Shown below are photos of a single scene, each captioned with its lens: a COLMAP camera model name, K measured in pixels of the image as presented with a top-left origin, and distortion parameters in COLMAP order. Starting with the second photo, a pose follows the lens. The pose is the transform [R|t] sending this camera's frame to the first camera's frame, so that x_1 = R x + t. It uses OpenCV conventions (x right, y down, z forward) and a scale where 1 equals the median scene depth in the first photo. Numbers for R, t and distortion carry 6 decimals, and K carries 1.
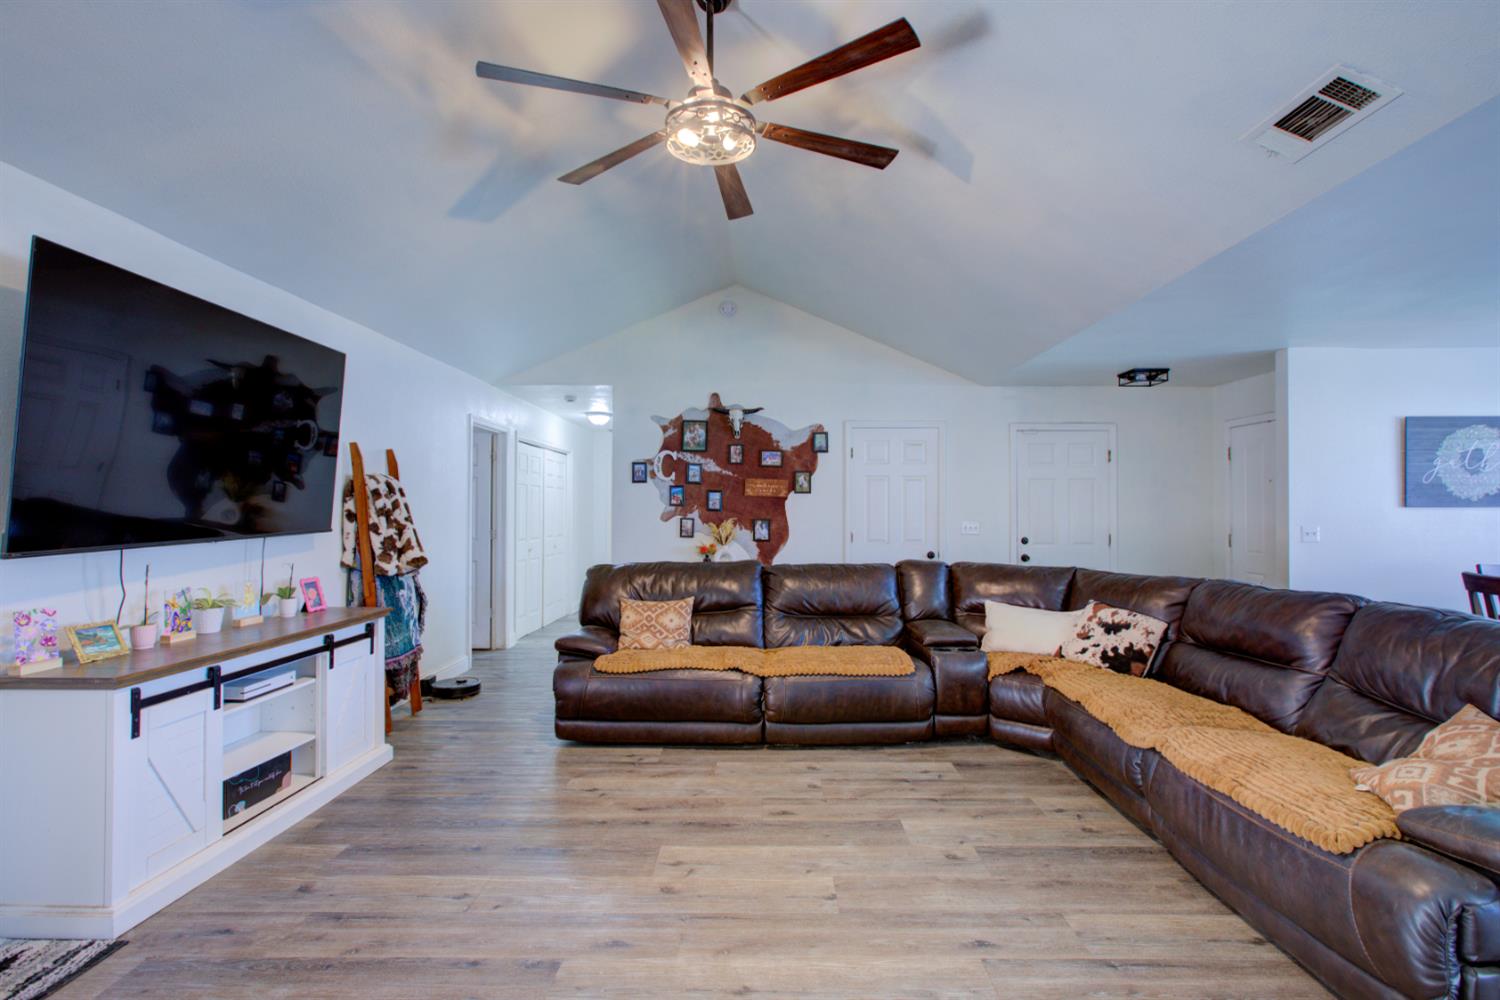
lens RADIAL K [[694.2, 0, 753.5], [0, 694.2, 500.5], [0, 0, 1]] dist [-0.002639, 0.001385]
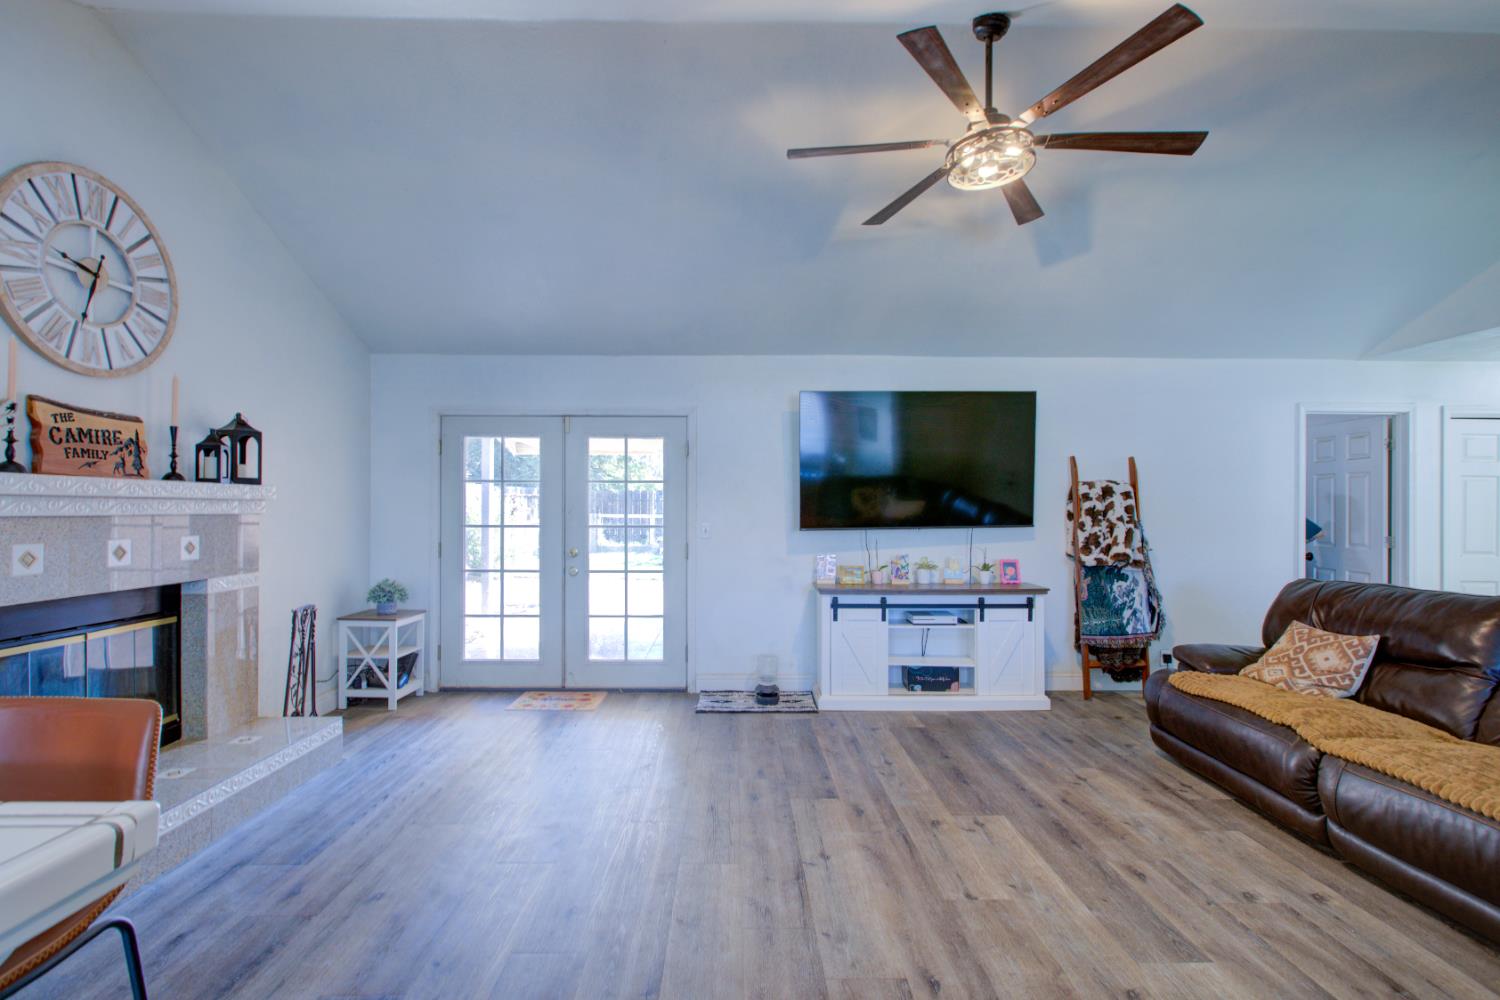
lens RADIAL K [[691.4, 0, 748.7], [0, 691.4, 507.9], [0, 0, 1]] dist [-0.007342, 0.001942]
pose [[0.030178, -0.004679, -0.999534, 0.836630], [0.011449, 0.999925, -0.004335, 0.009534], [0.999479, -0.011313, 0.030229, 0.500934]]
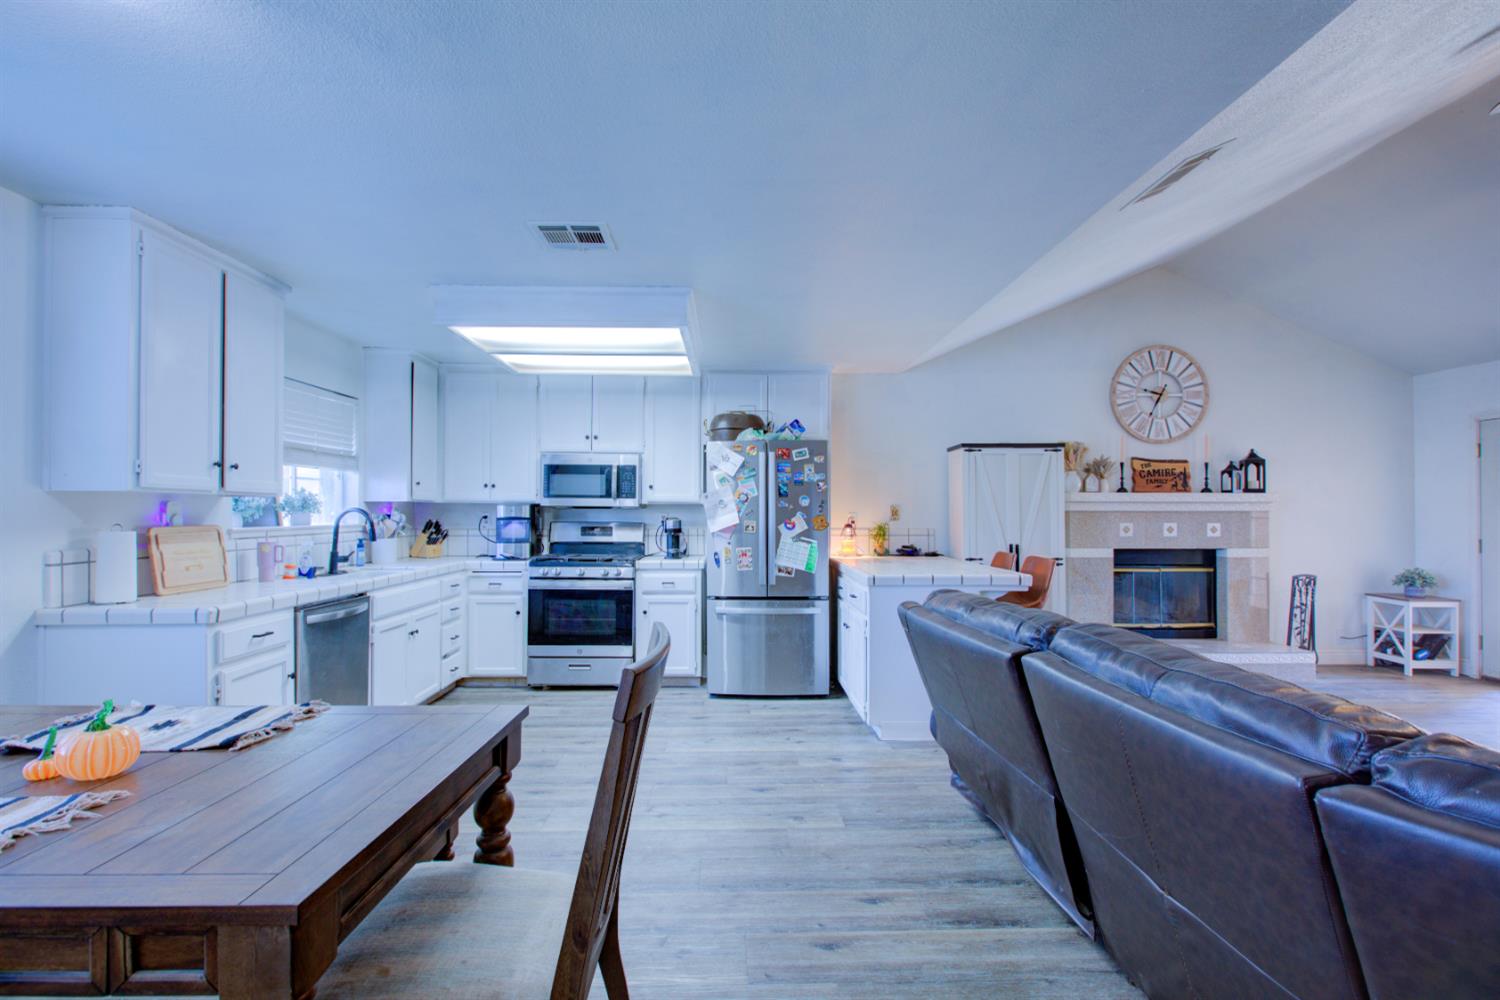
lens RADIAL K [[688.3, 0, 765.7], [0, 688.3, 504.5], [0, 0, 1]] dist [0.008133, 0.000371]
pose [[-0.998921, -0.004188, -0.046244, 1.062728], [-0.003056, 0.999695, -0.024517, 0.036865], [0.046332, -0.024349, -0.998629, 1.480861]]
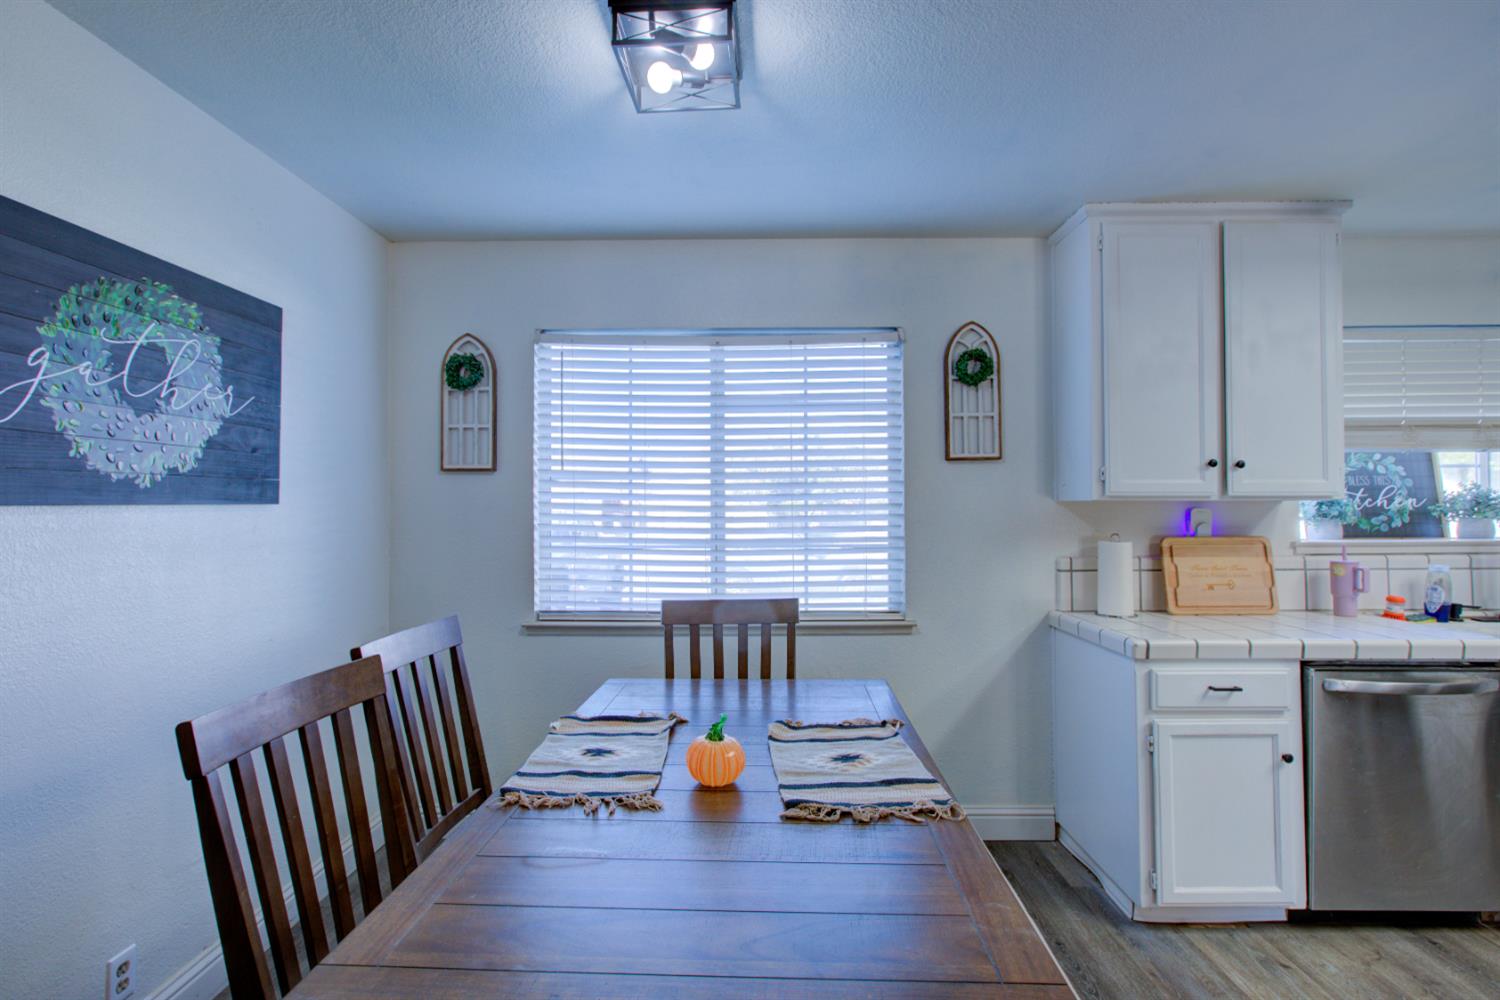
lens RADIAL K [[701.6, 0, 749.8], [0, 701.6, 497.2], [0, 0, 1]] dist [-0.004468, 0.002415]
pose [[0.017911, 0.007106, 0.999814, 0.980388], [-0.009177, 0.999934, -0.006943, 0.007916], [-0.999797, -0.009051, 0.017975, 0.987568]]
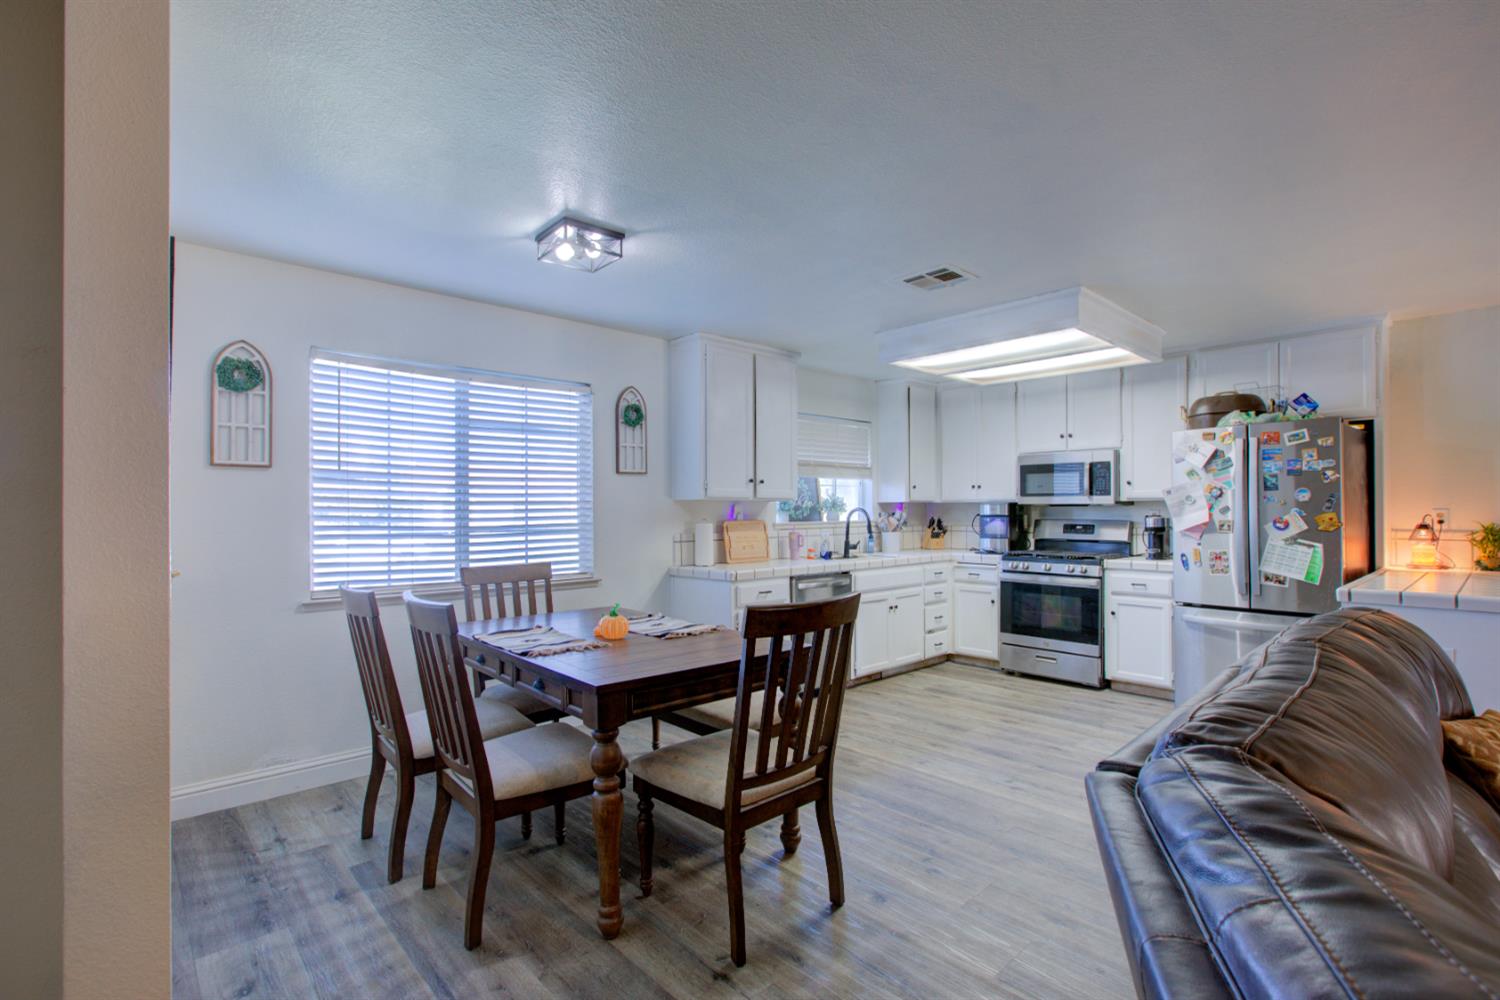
lens RADIAL K [[726.6, 0, 792.5], [0, 726.6, 507.8], [0, 0, 1]] dist [-0.020766, 0.000521]
pose [[-0.715163, 0.004657, 0.698942, 0.619696], [-0.006029, 0.999900, -0.012831, 0.037427], [-0.698932, -0.013390, -0.715063, 1.540703]]
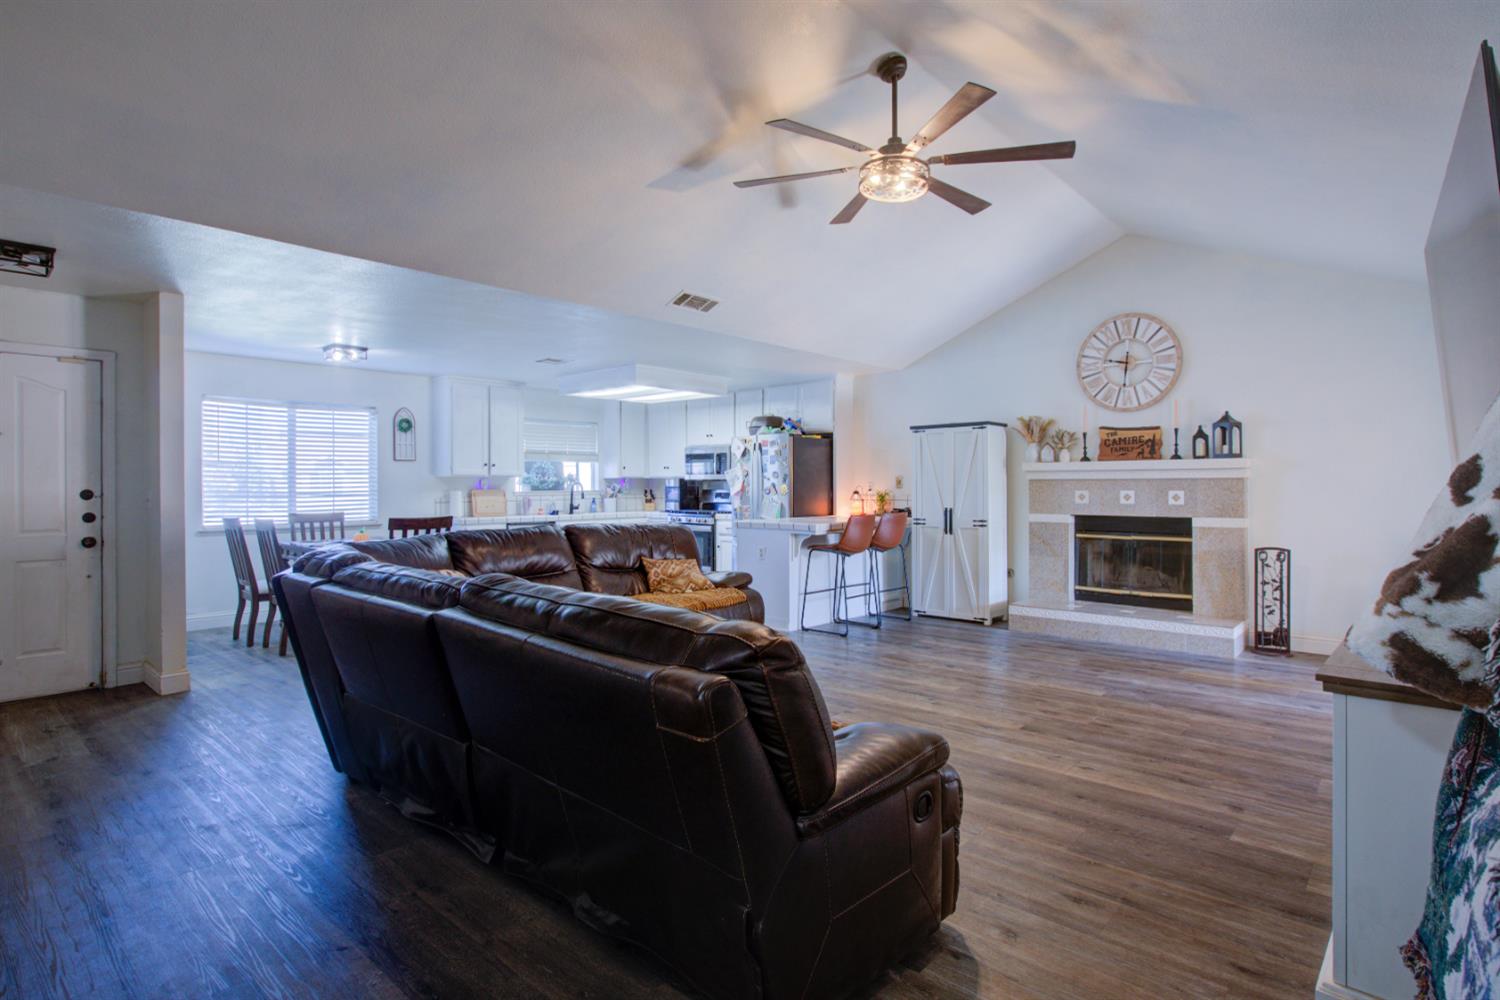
lens RADIAL K [[768.7, 0, 759.8], [0, 768.7, 484.2], [0, 0, 1]] dist [-0.001587, -0.000015]
pose [[-0.762564, 0.001433, 0.646911, -0.675428], [-0.006753, 0.999925, -0.010175, 0.048216], [-0.646878, -0.012127, -0.762497, 1.904033]]
